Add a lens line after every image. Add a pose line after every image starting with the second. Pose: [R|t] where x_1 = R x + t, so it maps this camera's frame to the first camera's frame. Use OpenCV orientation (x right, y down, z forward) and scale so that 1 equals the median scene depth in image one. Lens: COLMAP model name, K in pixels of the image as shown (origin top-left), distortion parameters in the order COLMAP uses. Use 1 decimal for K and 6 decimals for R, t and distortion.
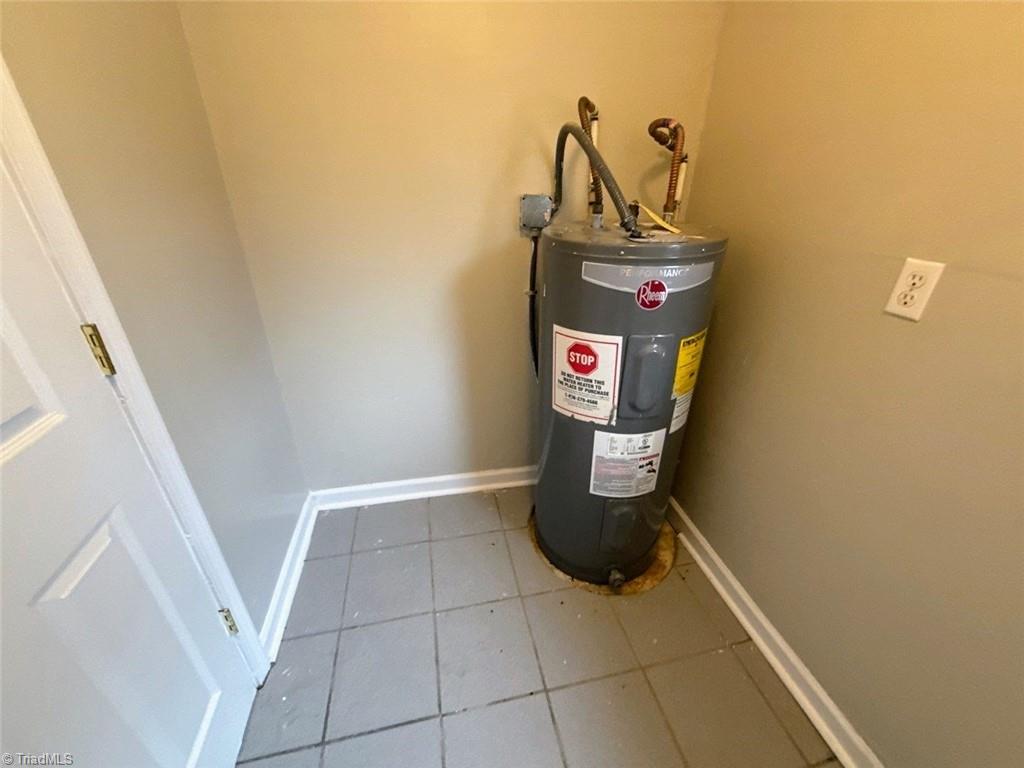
lens RADIAL K [[406.4, 0, 512.0], [0, 406.4, 384.0], [0, 0, 1]] dist [0.000928, 0.000124]
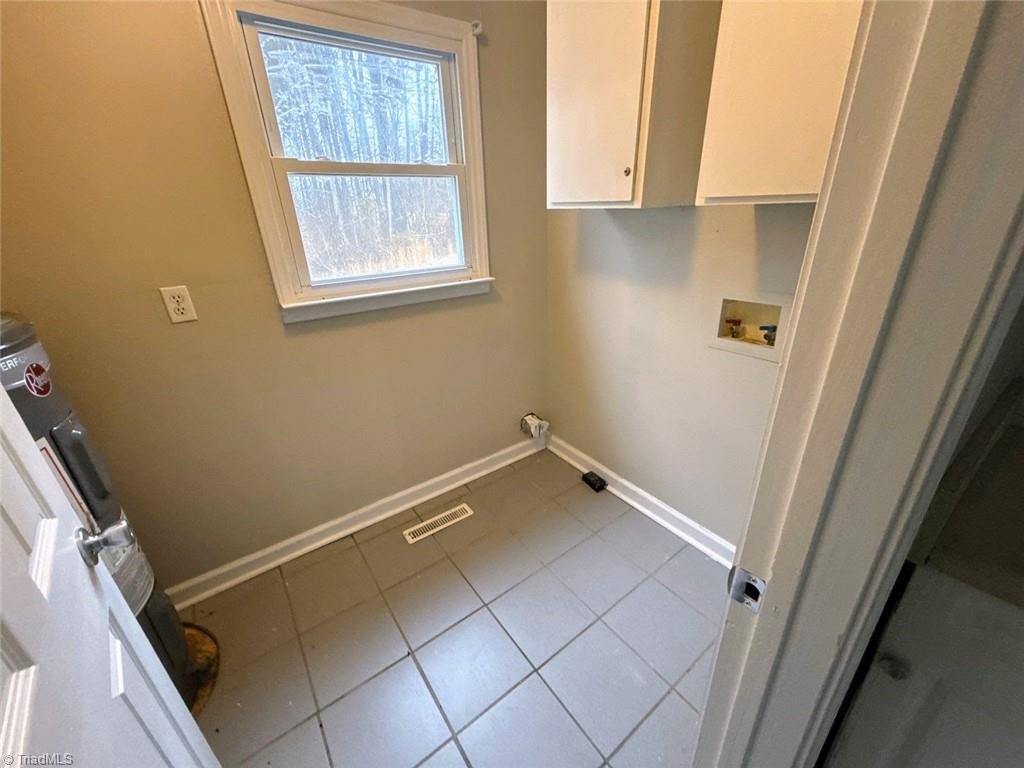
lens RADIAL K [[406.4, 0, 512.0], [0, 406.4, 384.0], [0, 0, 1]] dist [-0.000375, 0.000039]
pose [[-0.404404, -0.359601, 0.840919, -0.831247], [0.445395, 0.725626, 0.524491, -0.218861], [-0.798800, 0.586647, -0.133281, 0.298323]]
